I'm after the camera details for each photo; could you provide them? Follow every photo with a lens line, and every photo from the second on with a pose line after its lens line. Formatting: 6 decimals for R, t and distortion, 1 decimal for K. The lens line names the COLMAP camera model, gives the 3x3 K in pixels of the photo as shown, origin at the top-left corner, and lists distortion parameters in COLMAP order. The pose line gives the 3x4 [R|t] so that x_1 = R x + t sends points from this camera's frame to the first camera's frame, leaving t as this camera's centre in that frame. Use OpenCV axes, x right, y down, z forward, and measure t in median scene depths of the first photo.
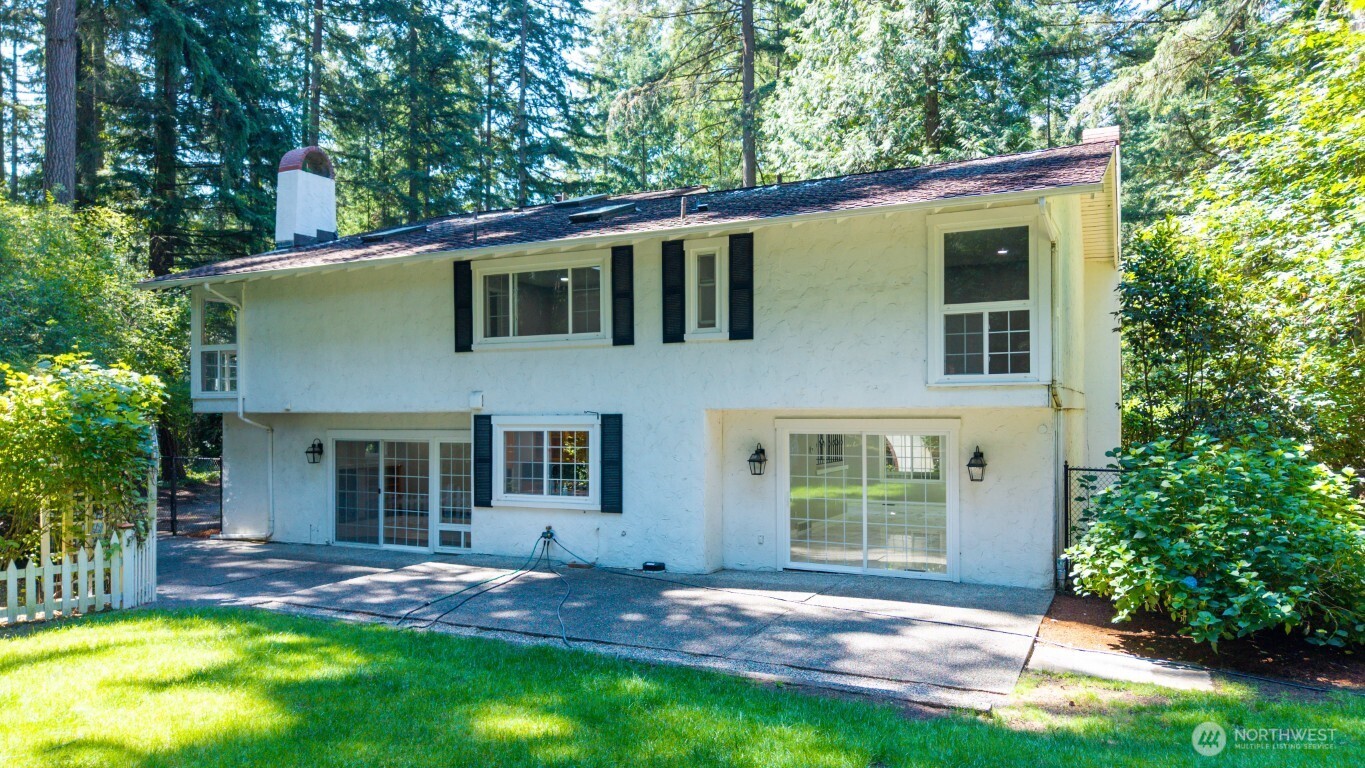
lens RADIAL K [[1000.1, 0, 706.2], [0, 1000.1, 383.9], [0, 0, 1]] dist [0.137813, -0.002362]
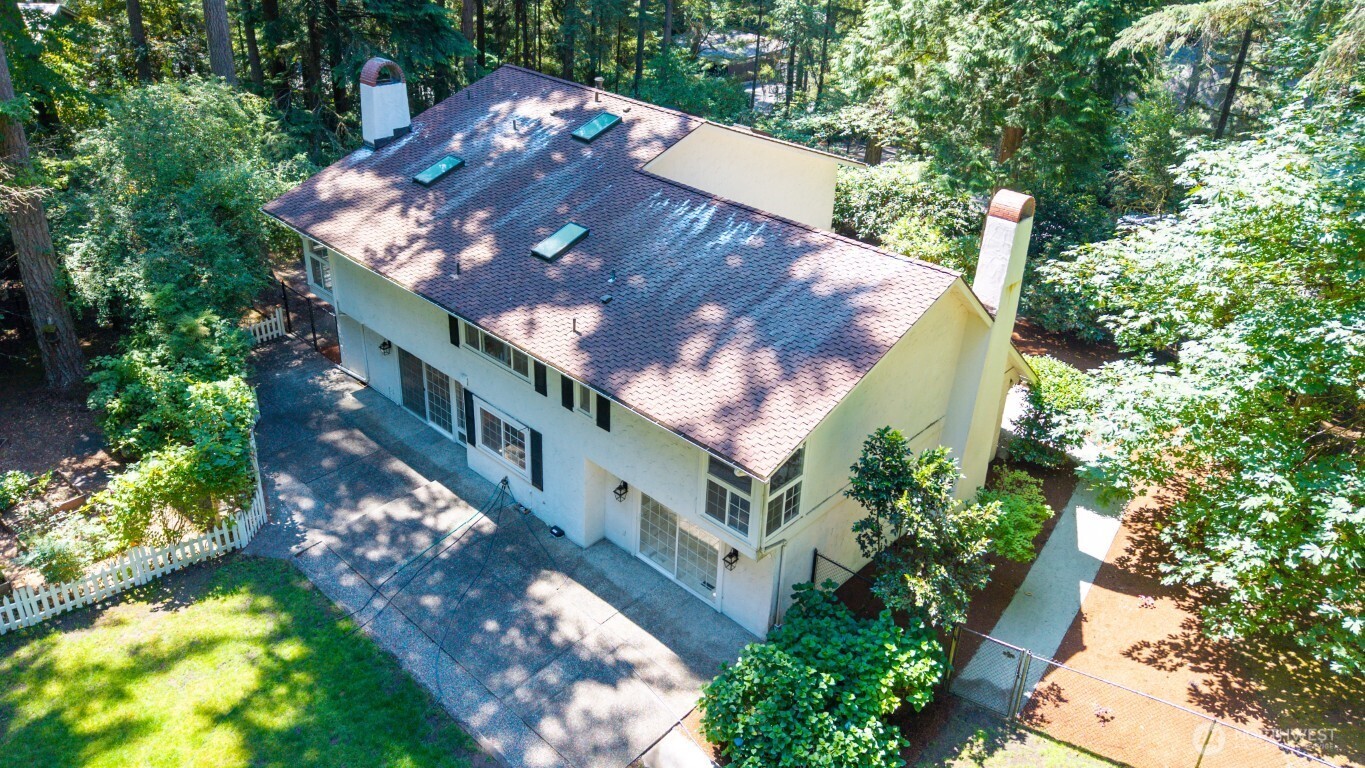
lens RADIAL K [[995.0, 0, 680.5], [0, 995.0, 425.7], [0, 0, 1]] dist [0.201630, -0.266296]
pose [[0.957557, 0.192762, -0.214305, 0.407362], [-0.052986, 0.848533, 0.526483, -0.736971], [0.283331, -0.492783, 0.822733, -0.127941]]
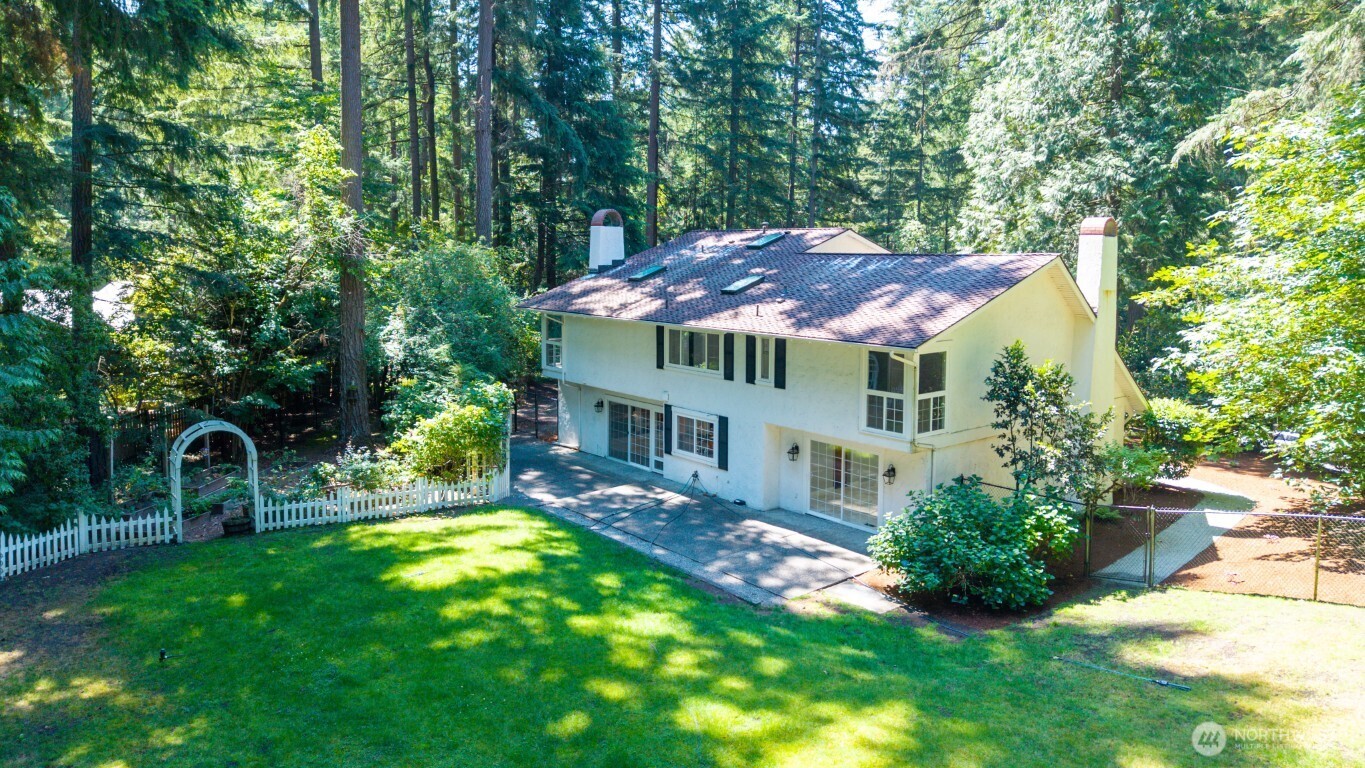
lens RADIAL K [[1000.1, 0, 706.2], [0, 1000.1, 383.9], [0, 0, 1]] dist [0.137813, -0.002362]
pose [[0.926135, 0.070636, -0.370520, 0.528547], [-0.006137, 0.985001, 0.172441, -0.330733], [0.377143, -0.157430, 0.912677, -0.633057]]
